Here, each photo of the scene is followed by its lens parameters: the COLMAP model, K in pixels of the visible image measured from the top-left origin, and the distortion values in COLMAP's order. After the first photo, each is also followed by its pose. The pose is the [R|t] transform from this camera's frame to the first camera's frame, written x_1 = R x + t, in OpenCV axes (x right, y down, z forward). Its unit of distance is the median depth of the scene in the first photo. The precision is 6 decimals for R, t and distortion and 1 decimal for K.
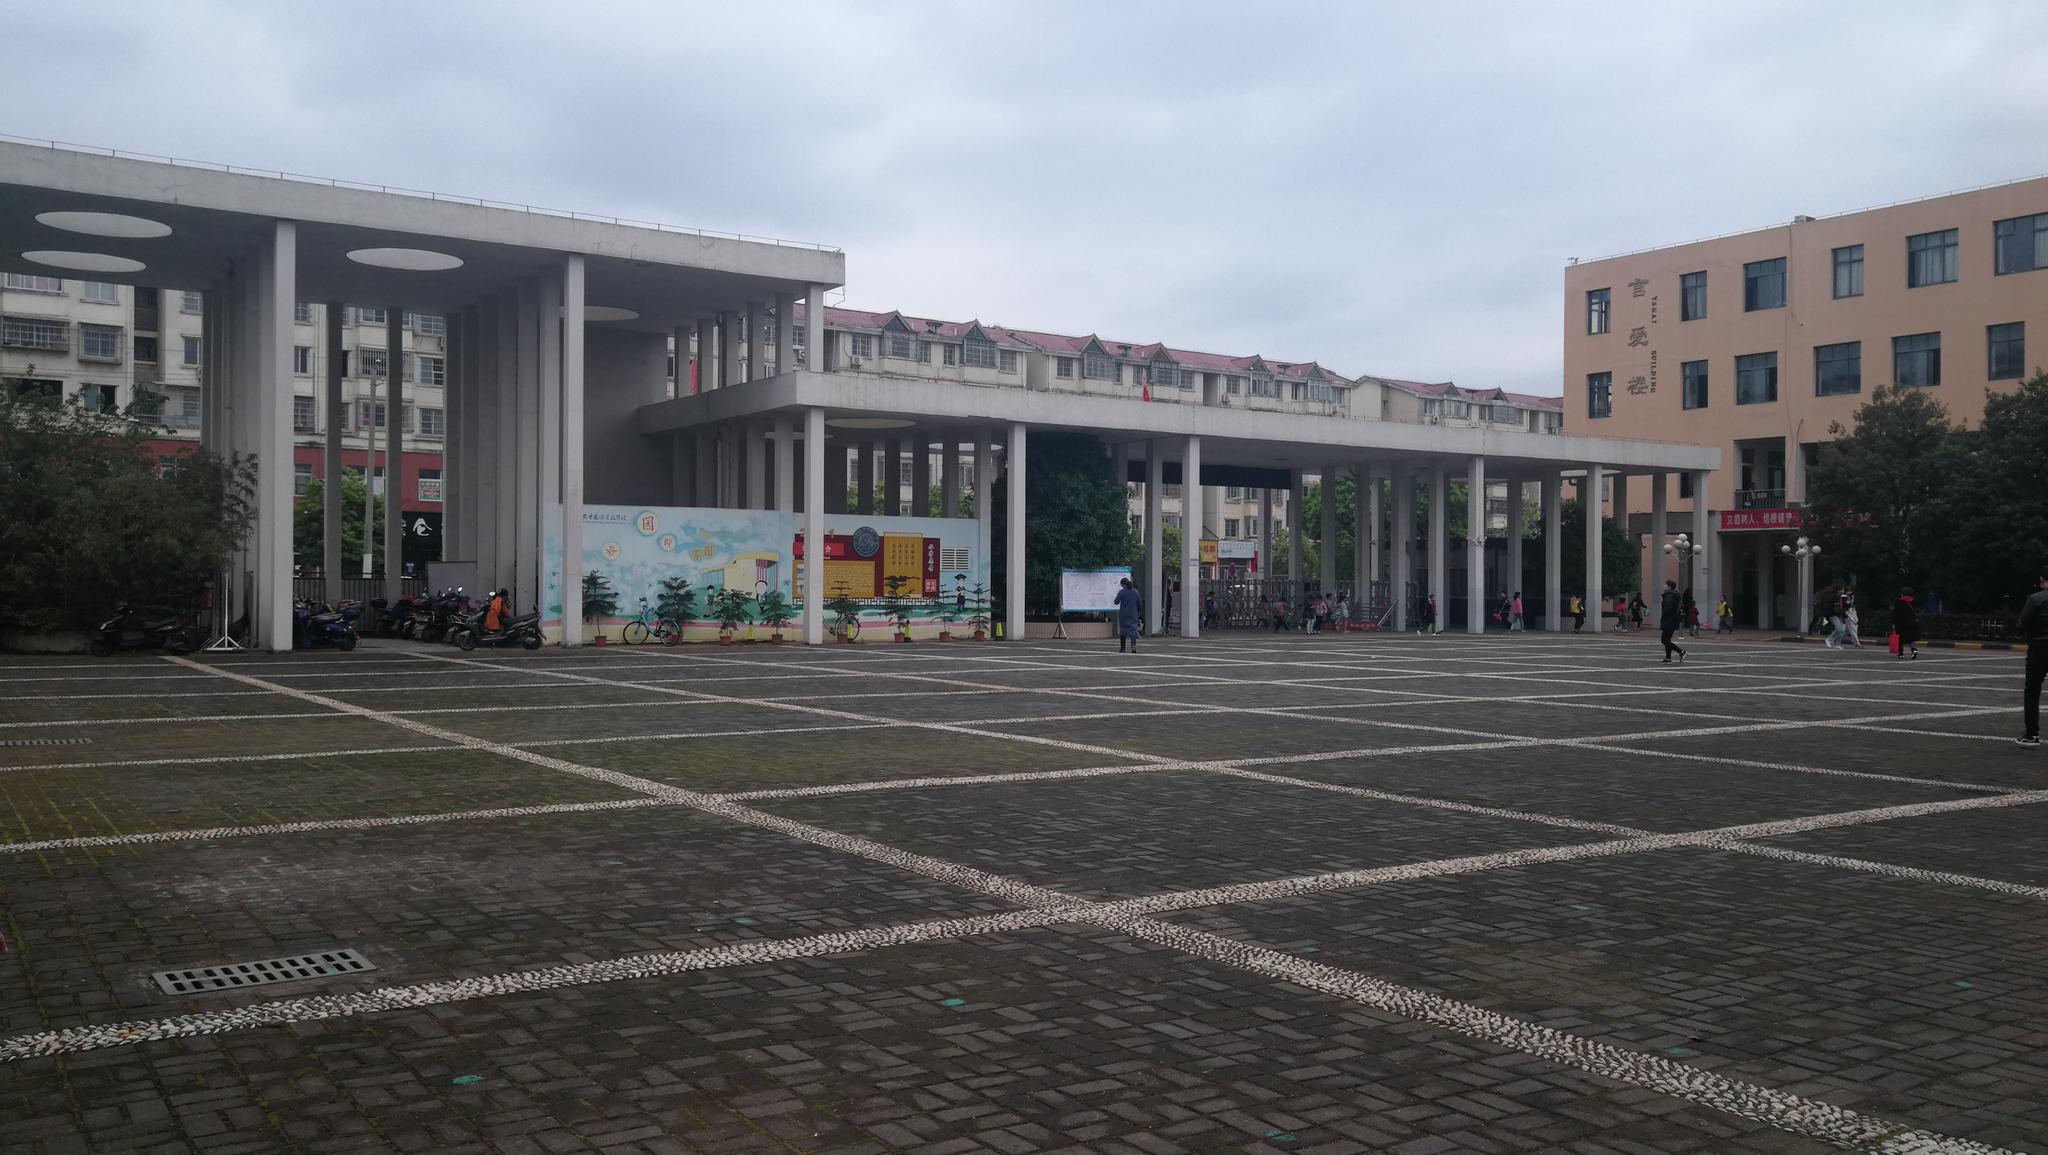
lens RADIAL K [[1668.5, 0, 1024.0], [0, 1668.5, 577.5], [0, 0, 1]] dist [-0.000009, -0.000277]
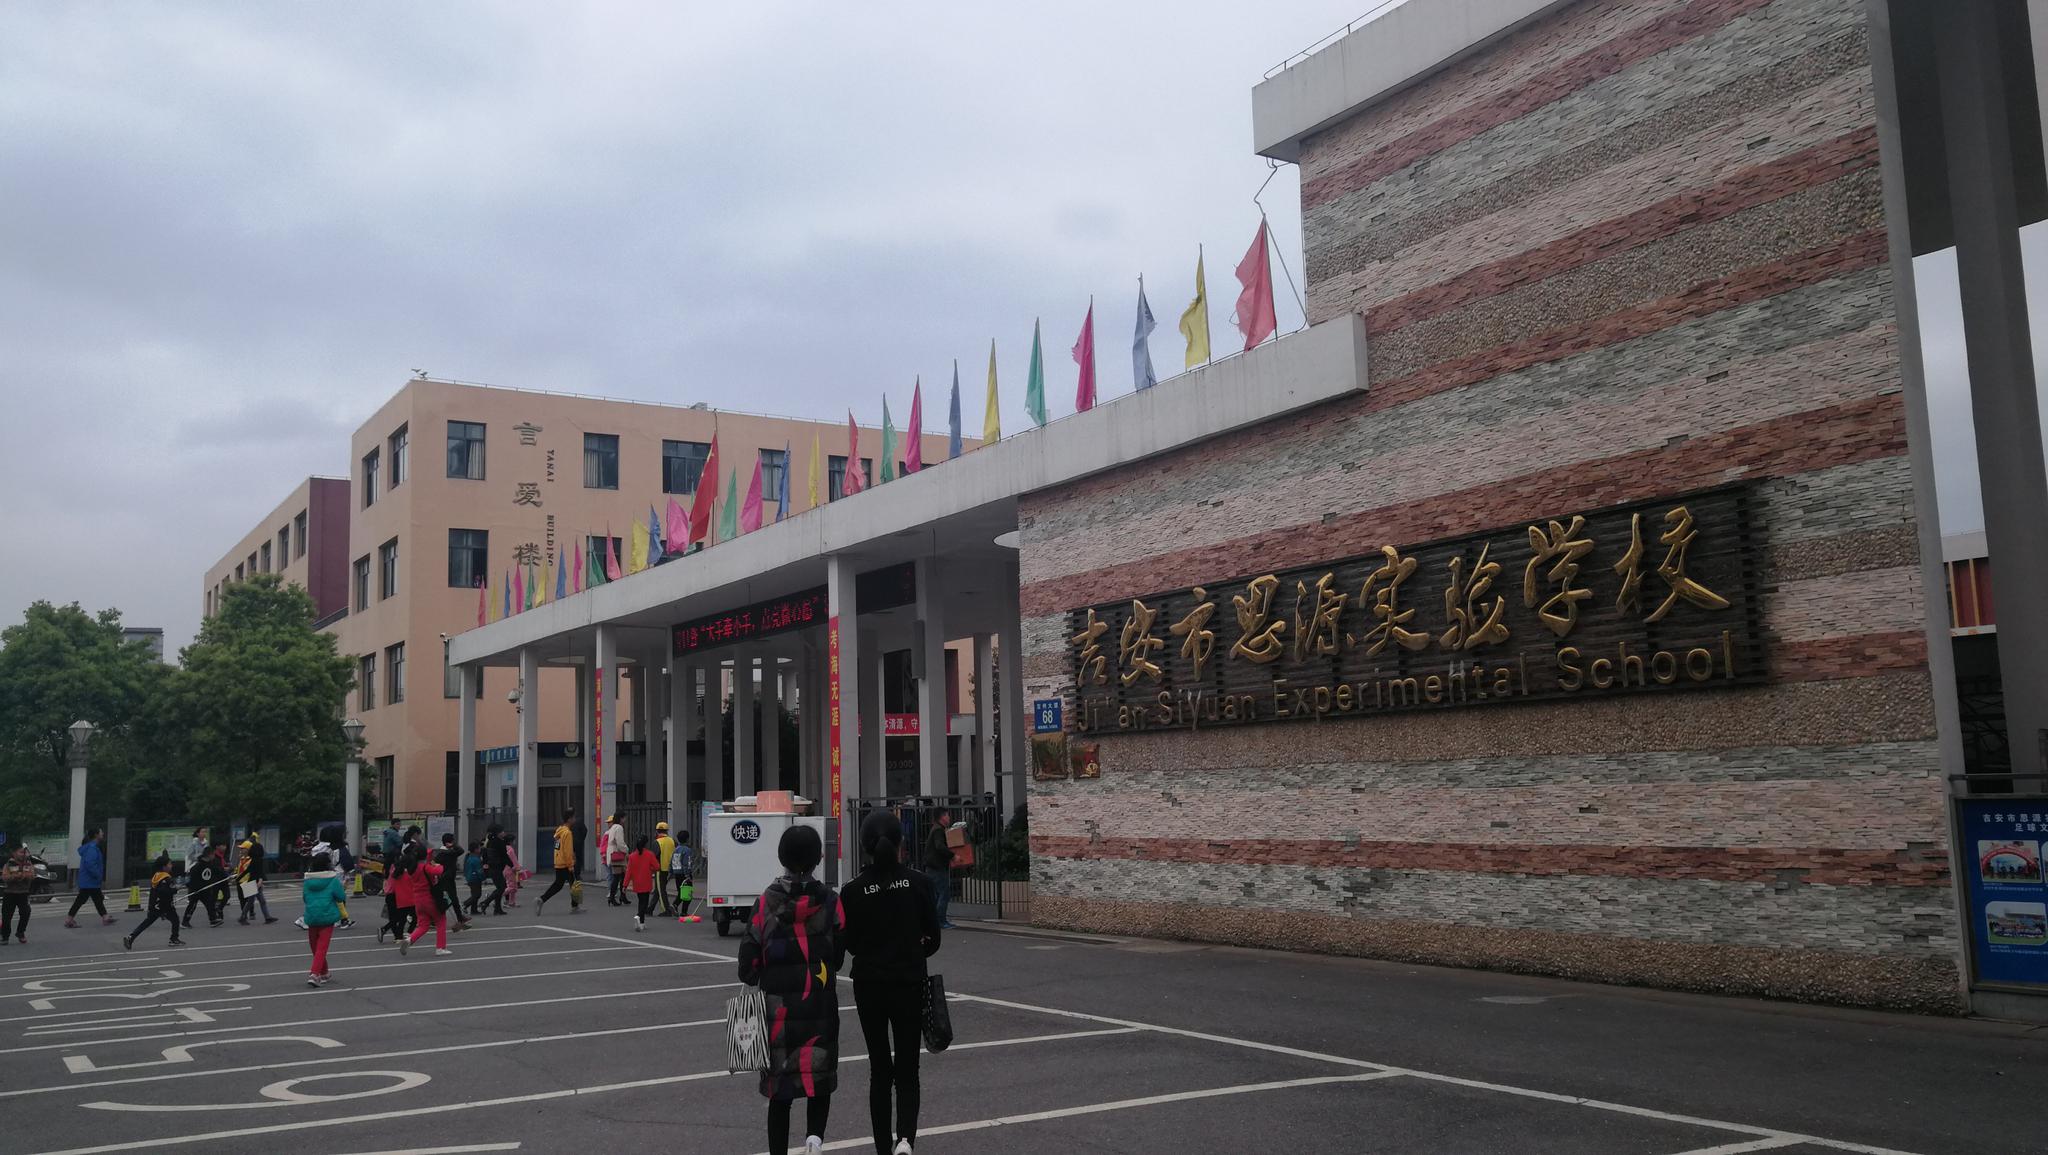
lens RADIAL K [[1668.5, 0, 1024.0], [0, 1668.5, 577.5], [0, 0, 1]] dist [-0.000009, -0.000277]
pose [[0.037725, 0.110806, 0.993126, -0.415777], [0.015293, 0.993653, -0.111446, -0.011583], [-0.999171, 0.019392, 0.035791, 0.737504]]
